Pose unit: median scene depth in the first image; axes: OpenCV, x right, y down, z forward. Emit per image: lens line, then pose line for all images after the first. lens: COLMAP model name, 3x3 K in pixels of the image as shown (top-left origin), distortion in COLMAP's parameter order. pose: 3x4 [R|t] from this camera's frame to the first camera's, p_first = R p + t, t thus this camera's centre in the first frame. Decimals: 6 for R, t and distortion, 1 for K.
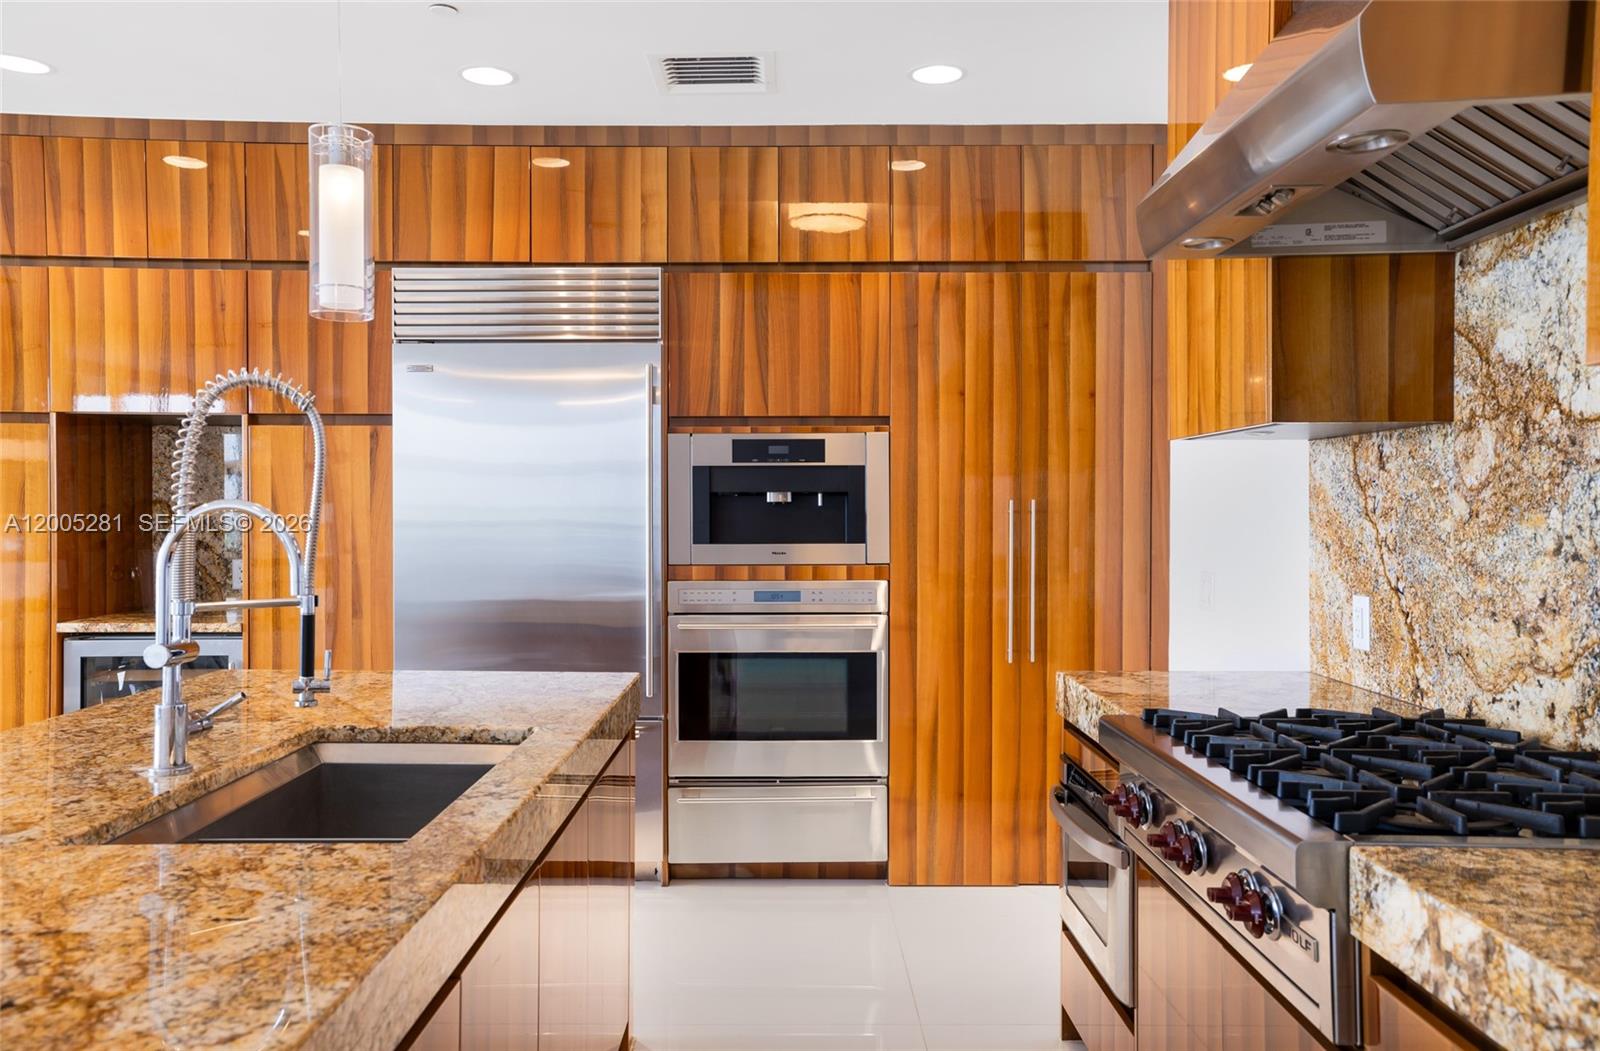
lens RADIAL K [[1240.8, 0, 789.1], [0, 1240.8, 518.6], [0, 0, 1]] dist [-0.007858, 0.138971]
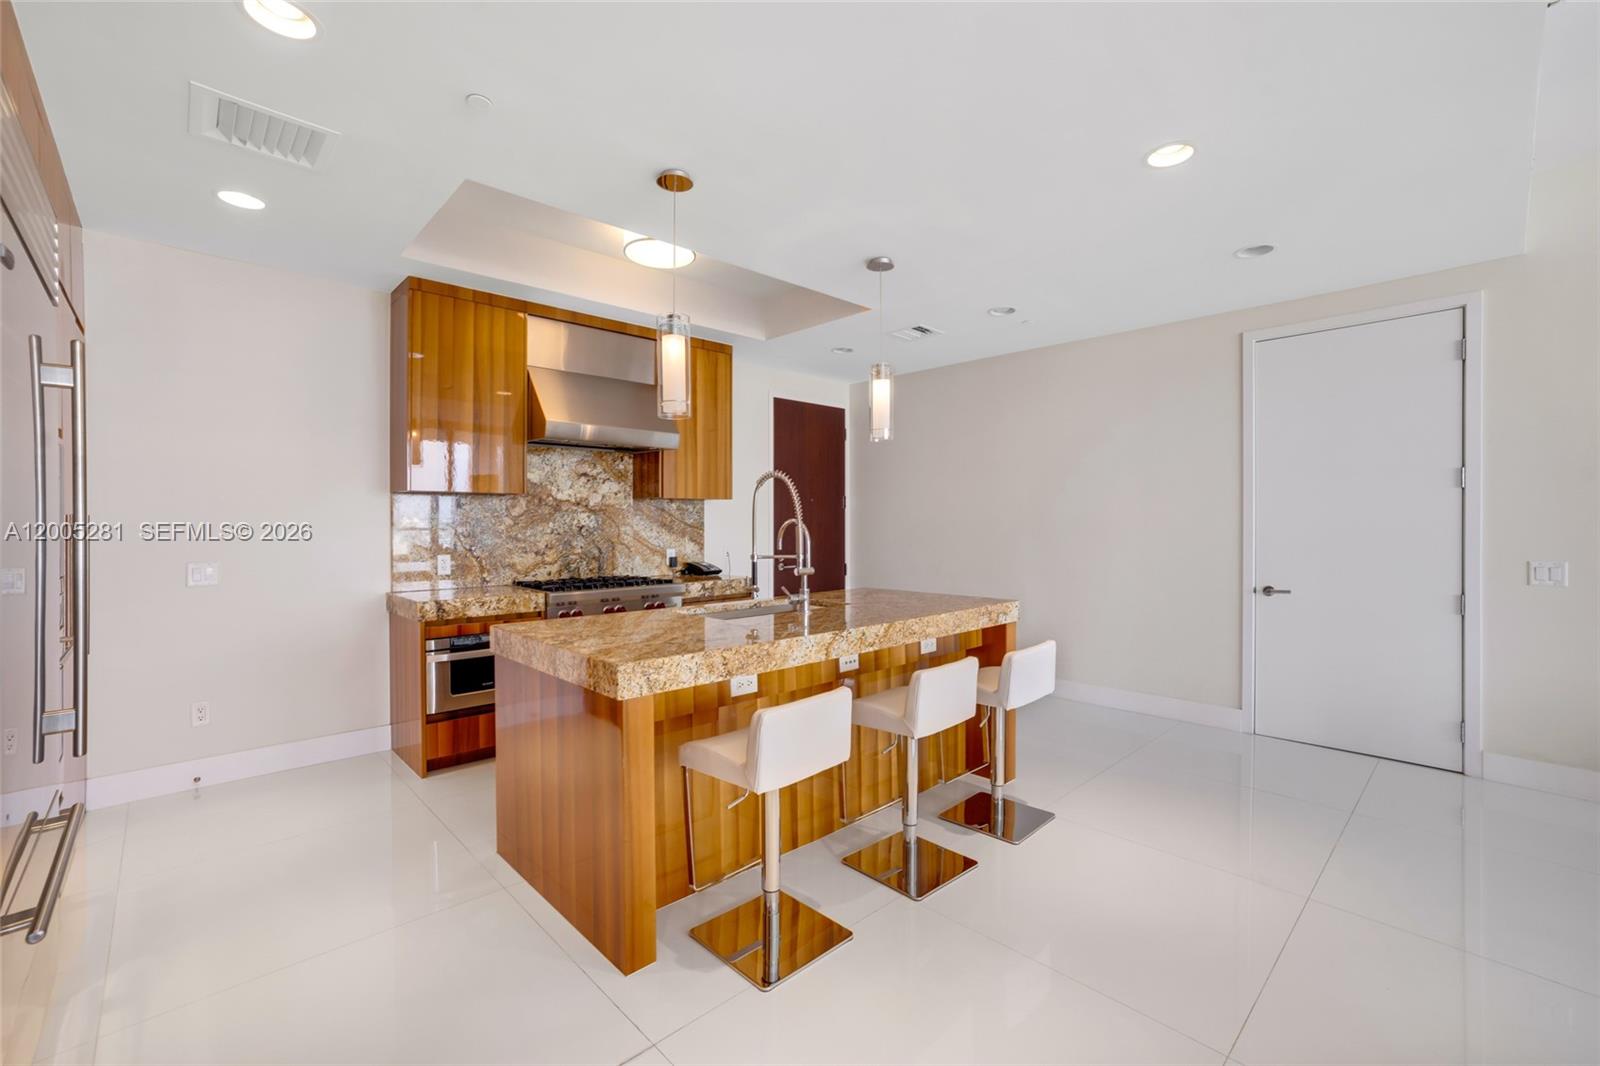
lens RADIAL K [[680.1, 0, 794.8], [0, 680.1, 533.4], [0, 0, 1]] dist [-0.047036, 0.026562]
pose [[-0.688033, -0.011395, 0.725590, -0.727389], [0.006489, 0.999740, 0.021853, -0.007012], [-0.725650, 0.019744, -0.687780, 0.947312]]
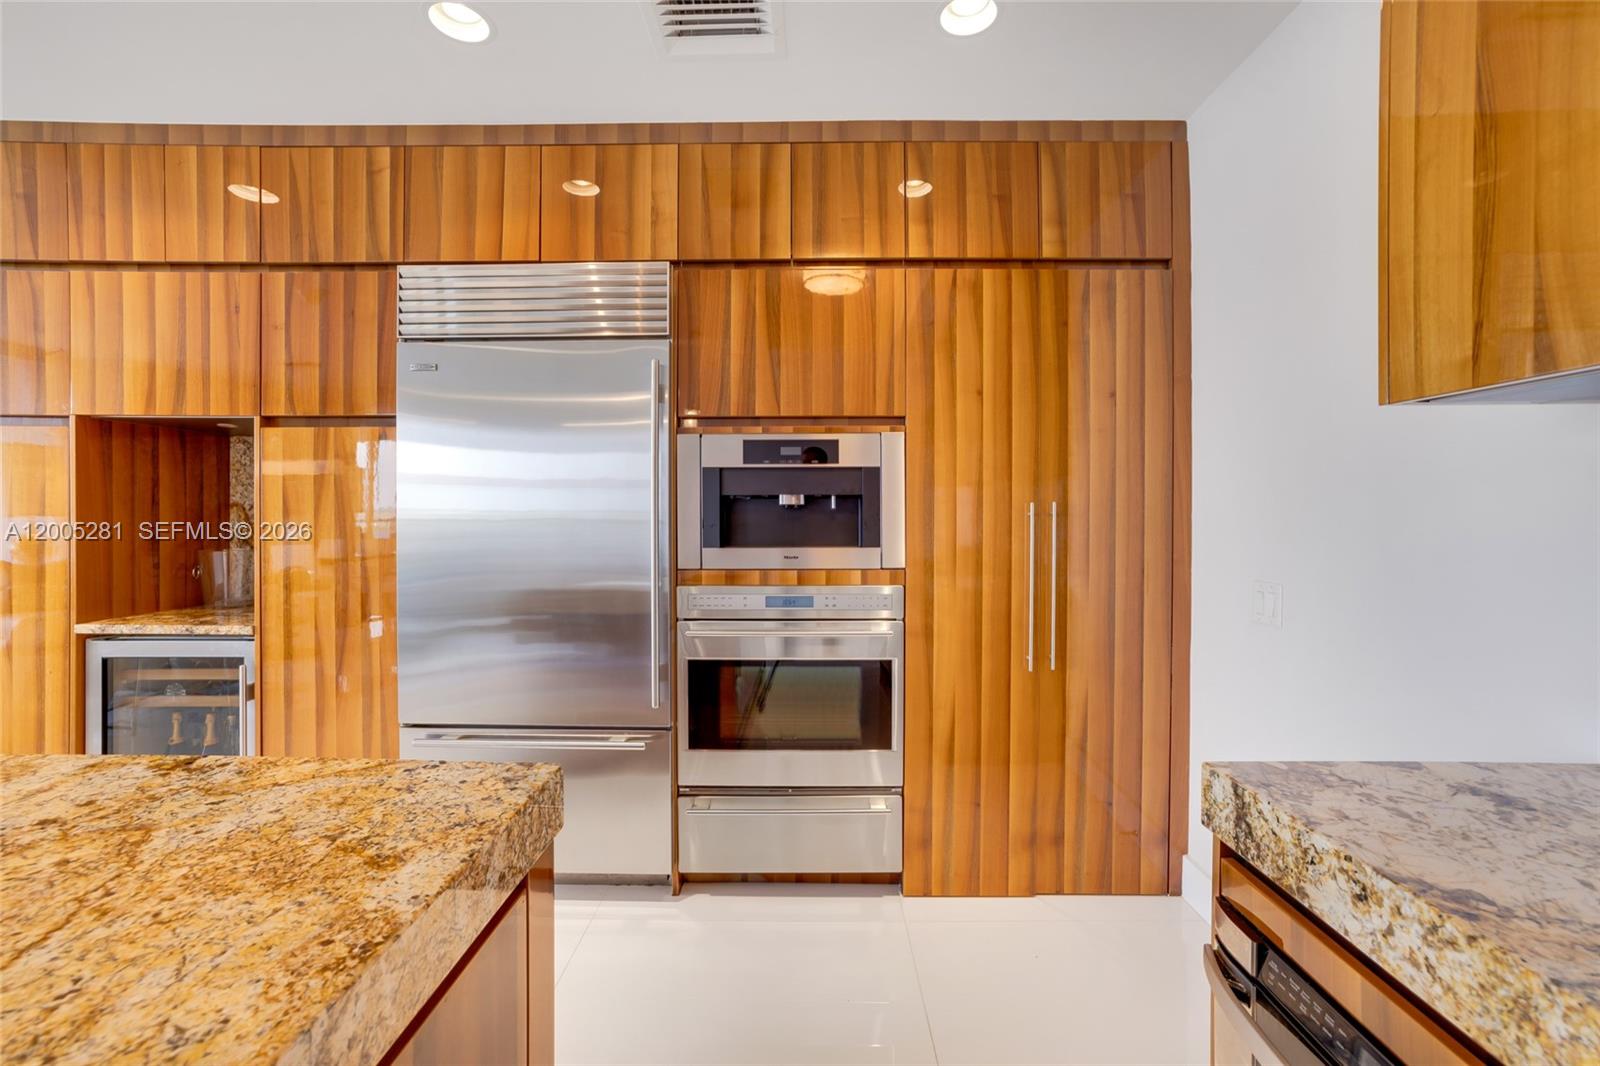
lens RADIAL K [[683.5, 0, 803.3], [0, 683.5, 509.1], [0, 0, 1]] dist [-0.046624, 0.027835]
pose [[0.999883, 0.001001, -0.015296, 0.009485], [-0.001169, 0.999939, -0.010995, -0.003805], [0.015284, 0.011012, 0.999823, 0.467661]]
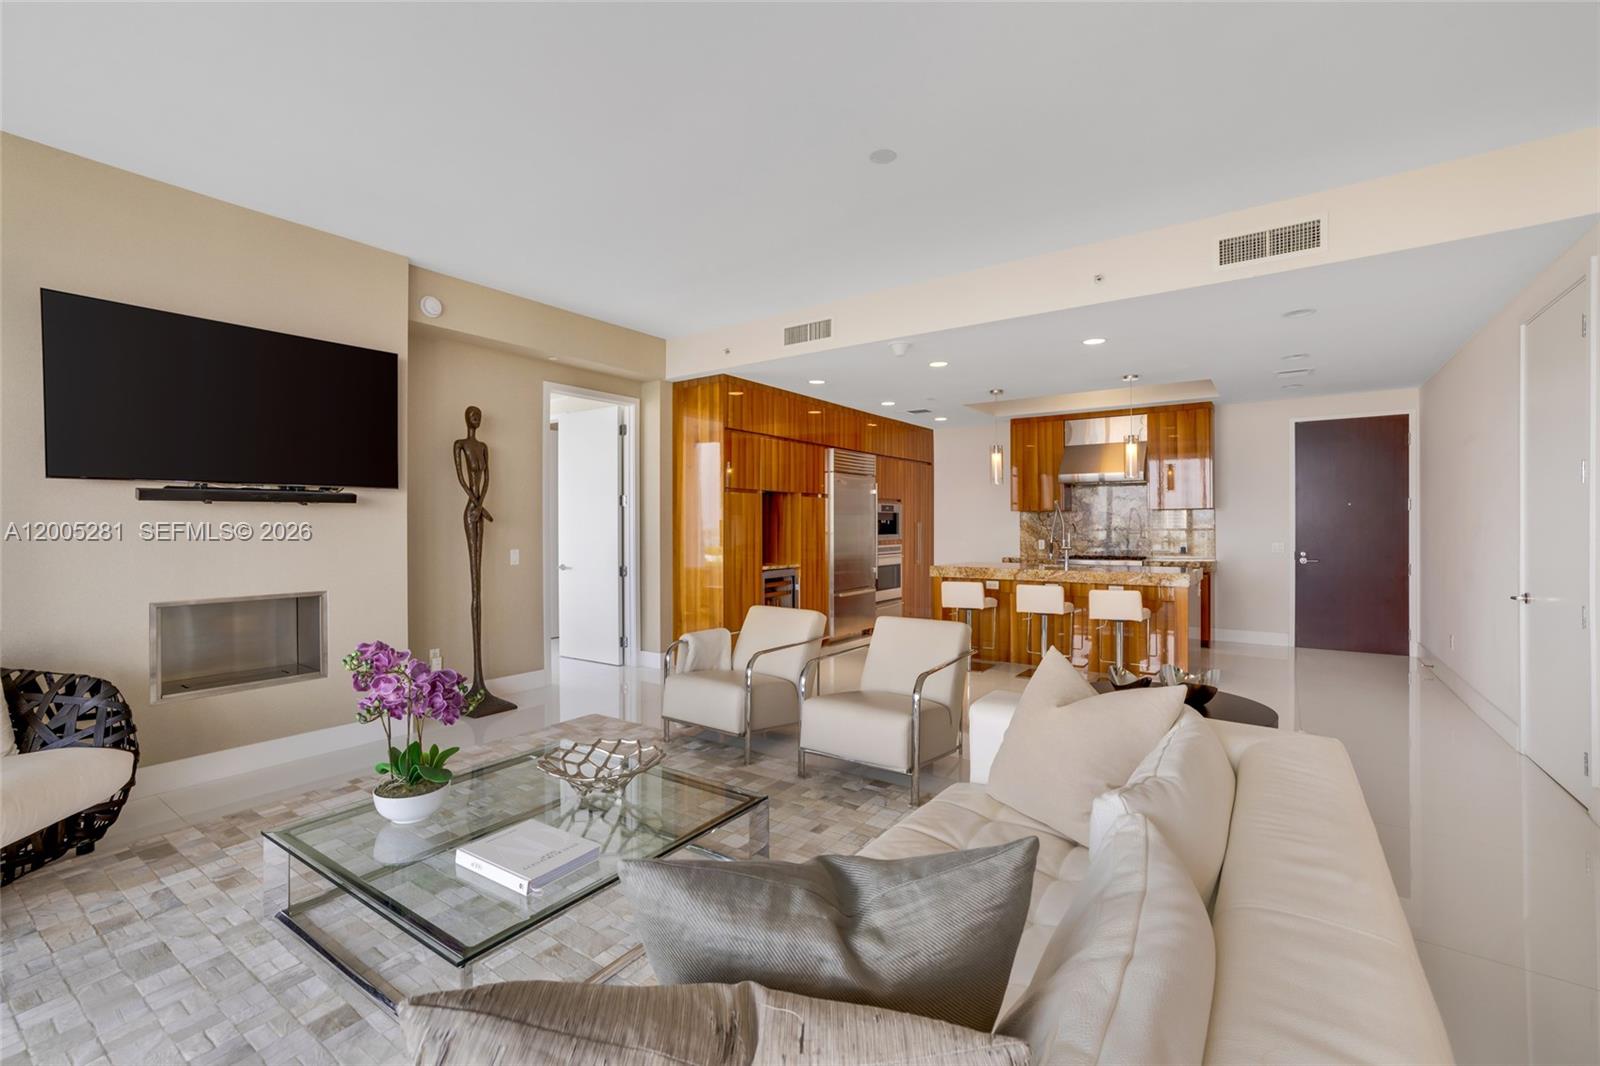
lens RADIAL K [[688.4, 0, 804.4], [0, 688.4, 530.2], [0, 0, 1]] dist [-0.046078, 0.028534]
pose [[0.572920, -0.007082, 0.819581, -1.771985], [0.008804, 0.999958, 0.002486, 0.000534], [-0.819564, 0.005791, 0.572958, 0.064640]]
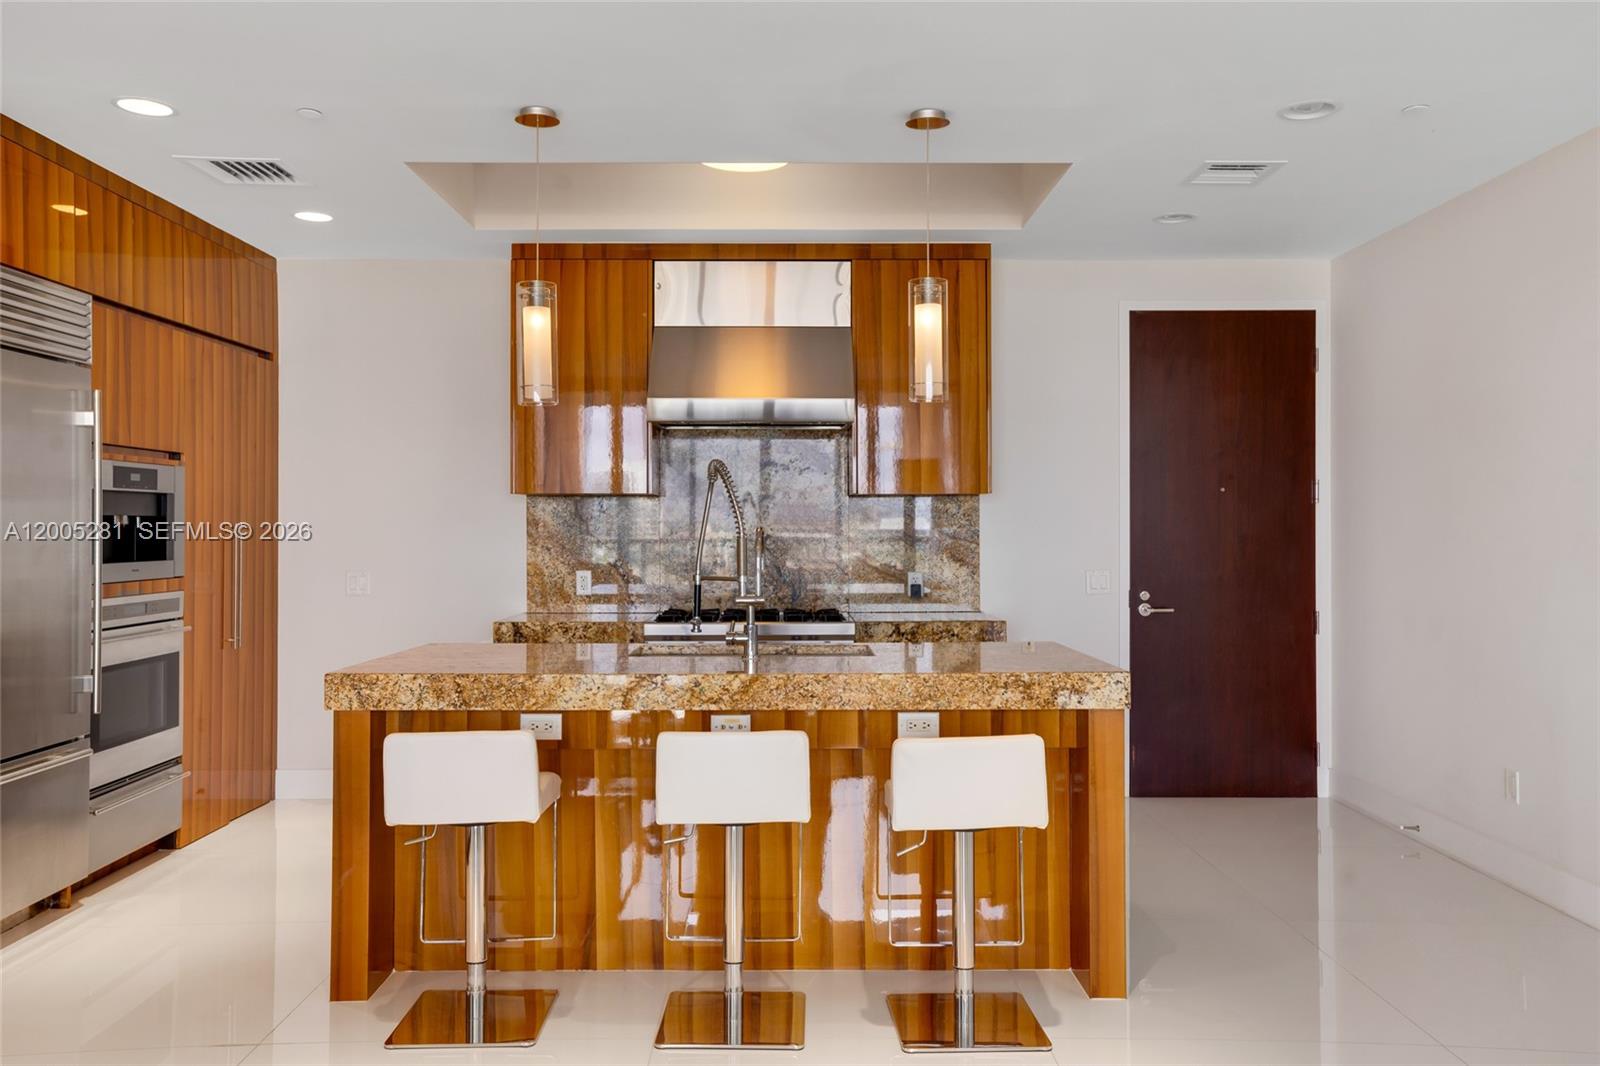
lens RADIAL K [[1289.5, 0, 800.0], [0, 1289.5, 533.0], [0, 0, 1]] dist [-0.004996, 0.117777]
pose [[-0.012597, -0.001683, 0.999919, -1.174354], [0.008461, 0.999963, 0.001789, -0.002695], [-0.999885, 0.008483, -0.012582, 0.426163]]
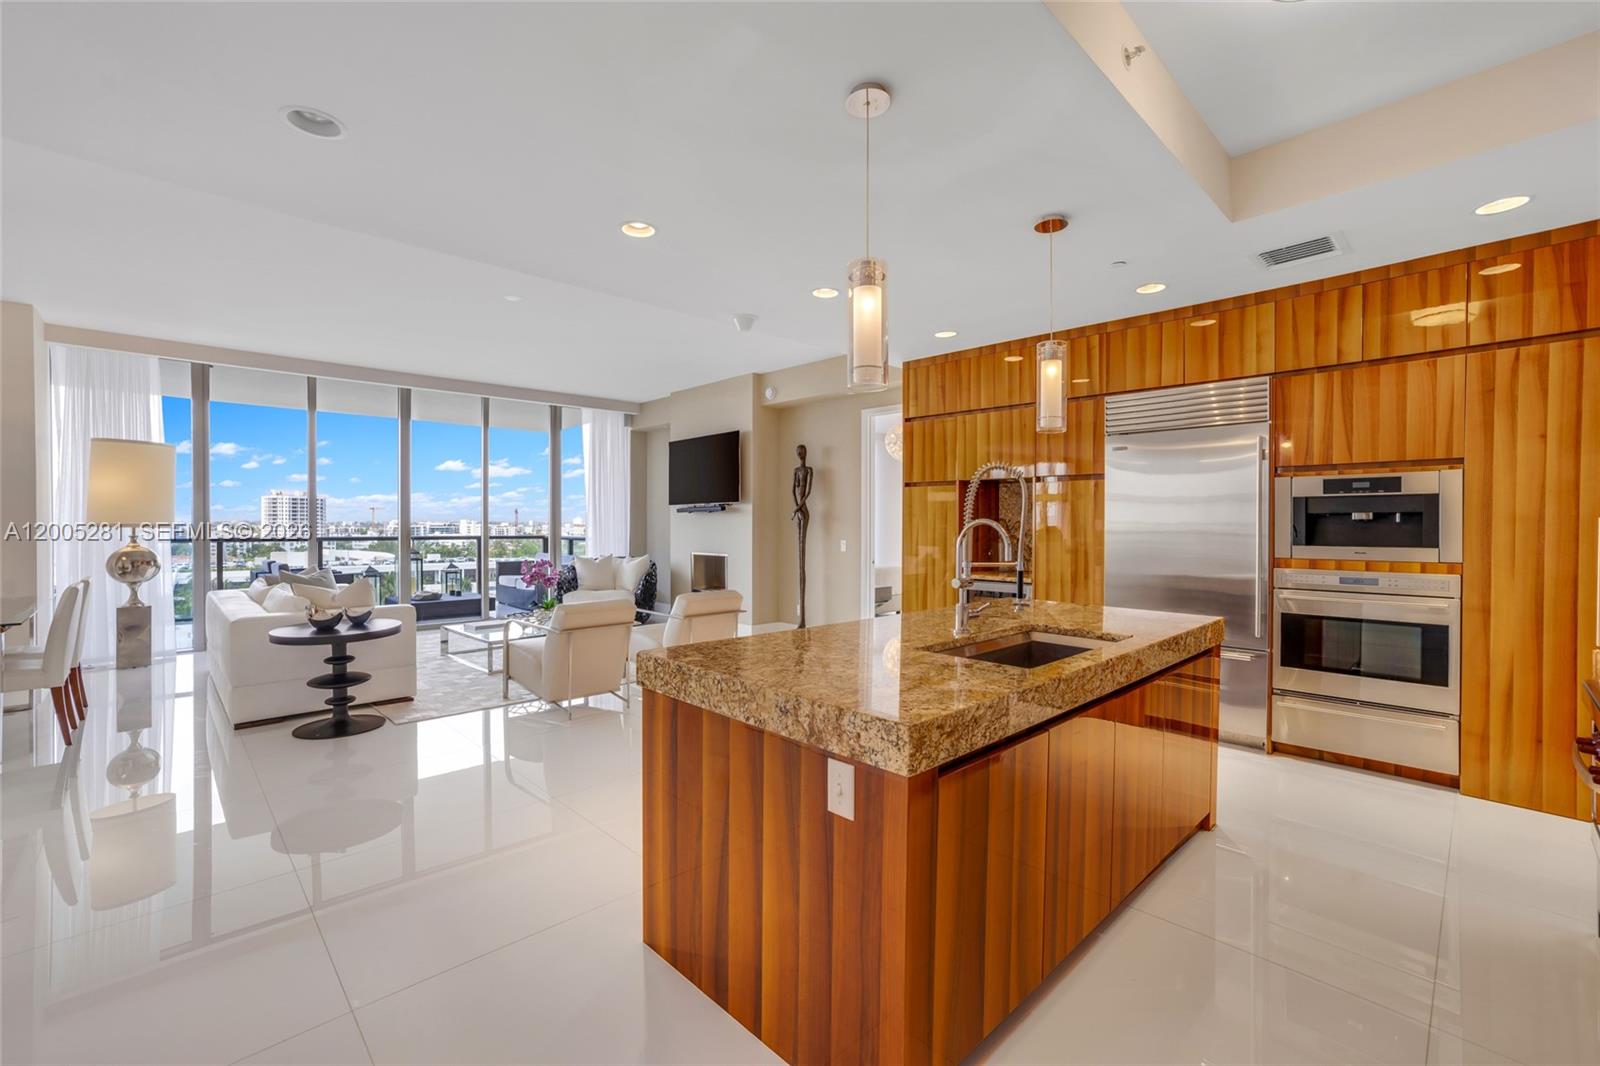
lens RADIAL K [[688.4, 0, 804.4], [0, 688.4, 530.2], [0, 0, 1]] dist [-0.046078, 0.028534]
pose [[0.701696, 0.009555, -0.712413, 0.103326], [-0.007930, 0.999953, 0.005601, 0.000725], [0.712432, 0.001719, 0.701739, -0.062998]]
